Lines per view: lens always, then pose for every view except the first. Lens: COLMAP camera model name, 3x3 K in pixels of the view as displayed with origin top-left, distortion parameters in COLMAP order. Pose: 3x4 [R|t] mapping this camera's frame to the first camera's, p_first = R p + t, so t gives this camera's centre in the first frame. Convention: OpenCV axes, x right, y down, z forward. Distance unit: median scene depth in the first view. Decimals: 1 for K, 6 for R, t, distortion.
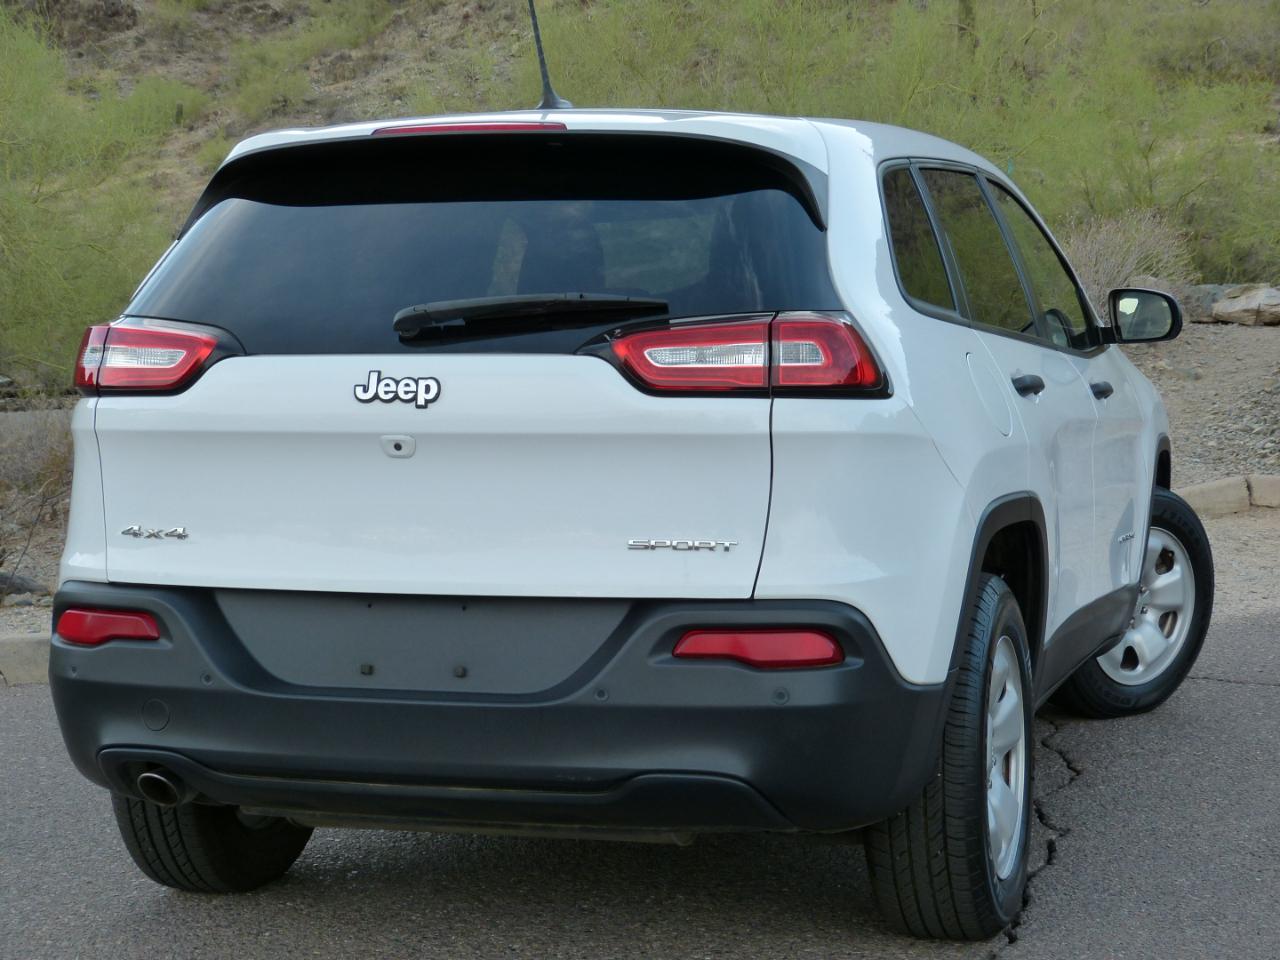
lens RADIAL K [[2525.8, 0, 640.0], [0, 2525.8, 480.0], [0, 0, 1]] dist [0.067696, 0.492301]
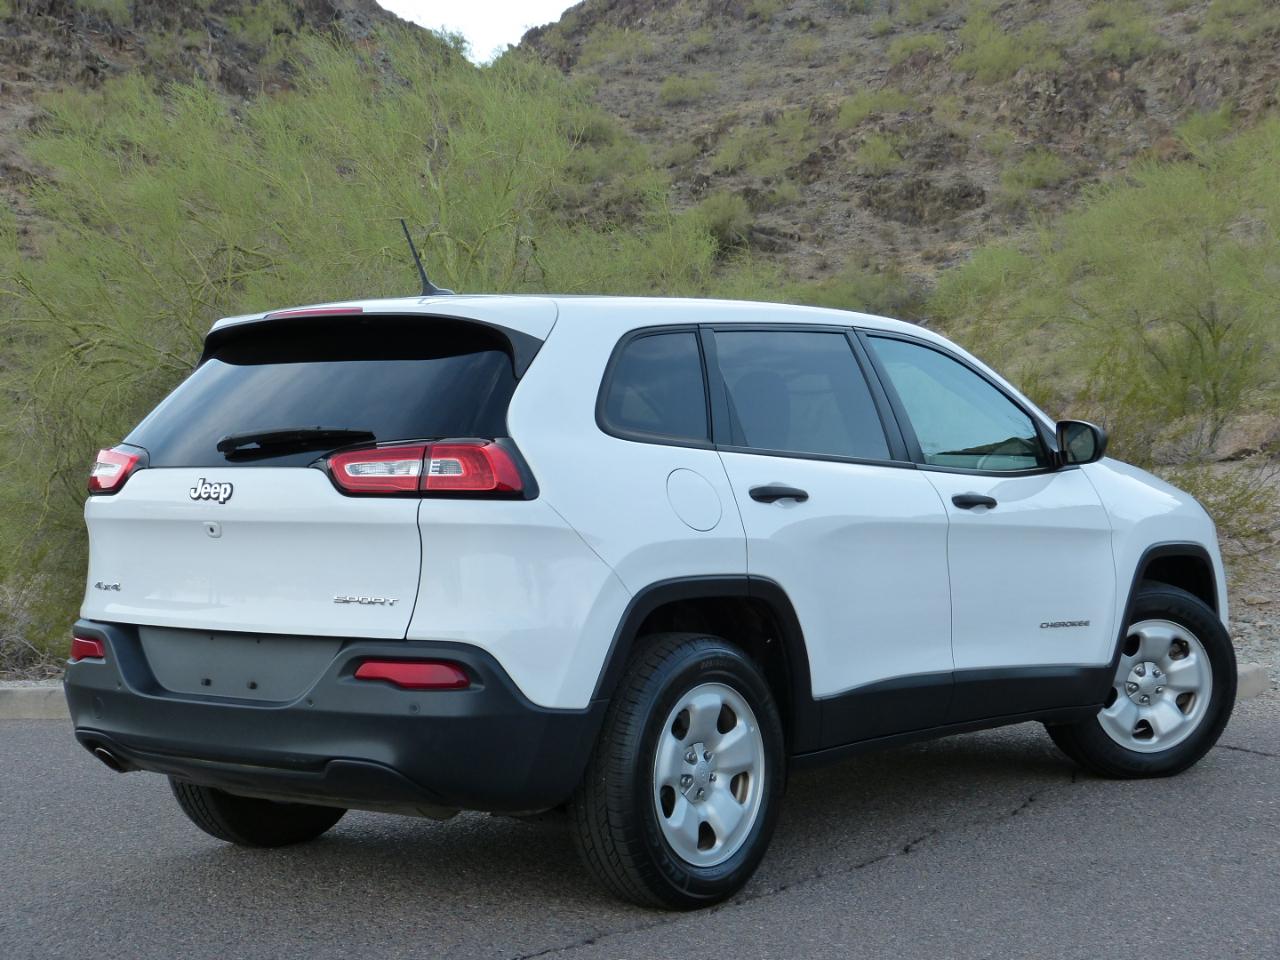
lens RADIAL K [[2198.1, 0, 620.6], [0, 2198.1, 482.2], [0, 0, 1]] dist [0.065081, 0.582160]
pose [[0.924252, 0.004875, -0.381753, 0.599322], [-0.023695, 0.998723, -0.044614, 0.010566], [0.381048, 0.050280, 0.923187, -0.096710]]
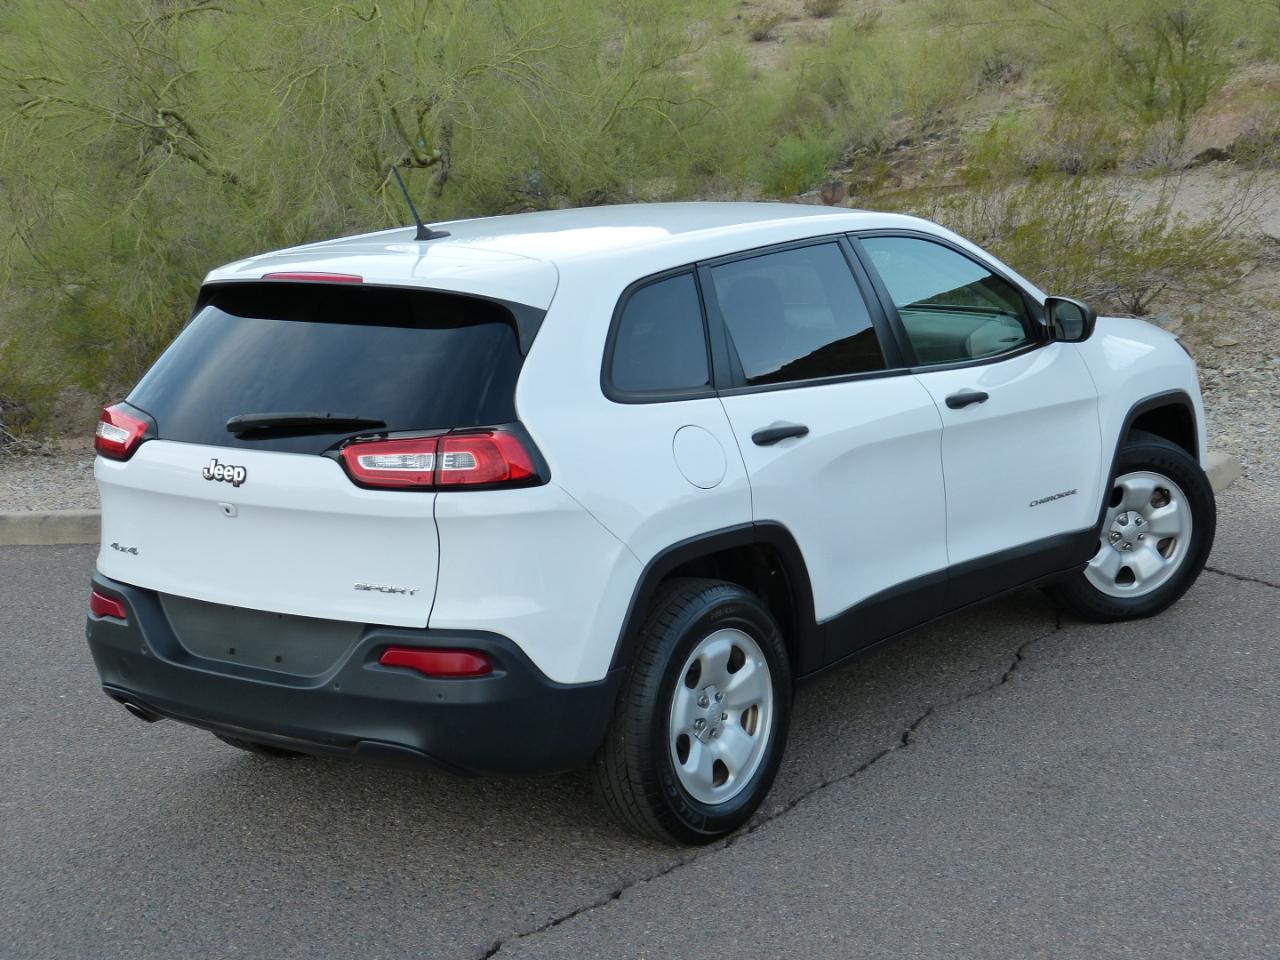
lens RADIAL K [[2198.1, 0, 620.6], [0, 2198.1, 482.2], [0, 0, 1]] dist [0.065081, 0.582160]
pose [[0.933034, 0.035667, -0.358016, 0.573120], [0.010954, 0.991797, 0.127356, -0.188116], [0.359621, -0.122749, 0.924989, -0.120417]]
